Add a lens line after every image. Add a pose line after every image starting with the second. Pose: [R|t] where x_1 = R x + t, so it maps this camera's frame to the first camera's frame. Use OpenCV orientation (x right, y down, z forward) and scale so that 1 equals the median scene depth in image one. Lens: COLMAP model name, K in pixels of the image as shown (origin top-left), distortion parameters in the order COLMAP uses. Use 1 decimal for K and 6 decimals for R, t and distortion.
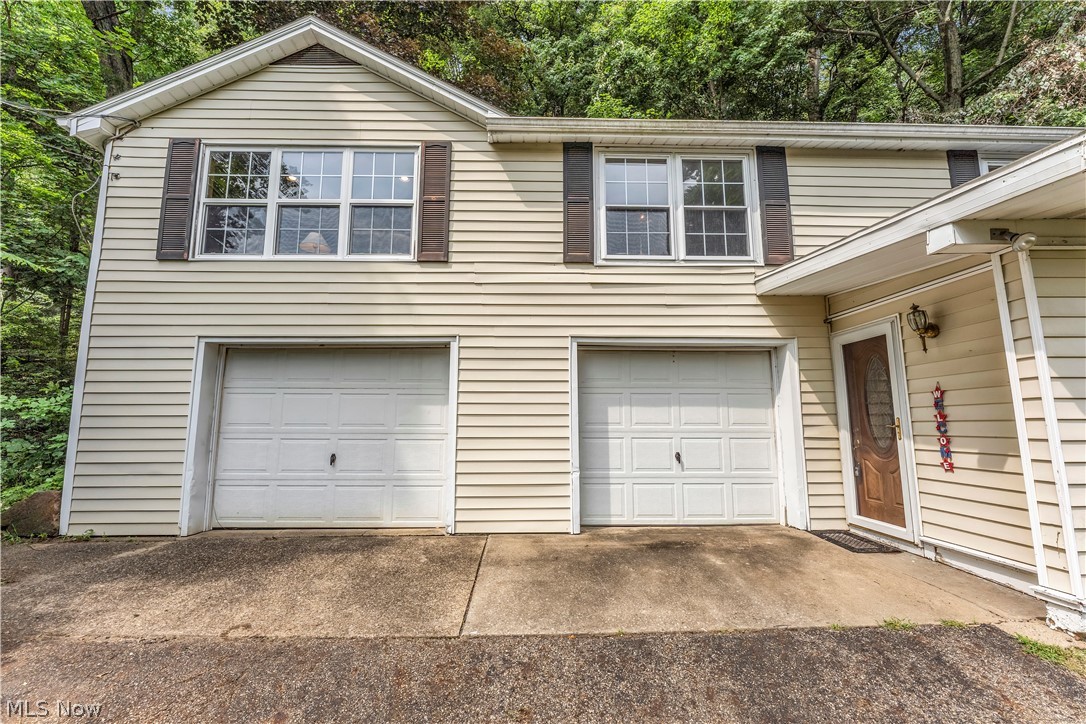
lens RADIAL K [[442.6, 0, 542.0], [0, 442.6, 367.9], [0, 0, 1]] dist [-0.002463, 0.000246]
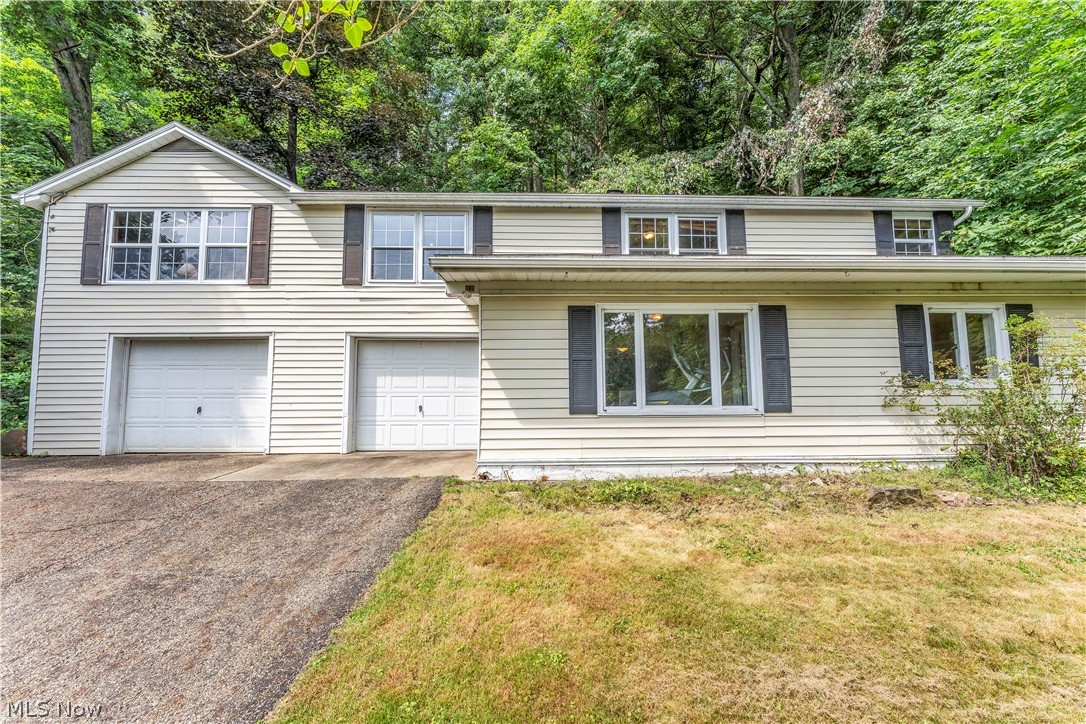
lens RADIAL K [[444.8, 0, 545.7], [0, 444.8, 365.7], [0, 0, 1]] dist [-0.000424, -0.000006]
pose [[0.999993, -0.003526, -0.000812, 0.762166], [0.003561, 0.998815, 0.048534, -0.025802], [0.000640, -0.048536, 0.998821, -0.578082]]
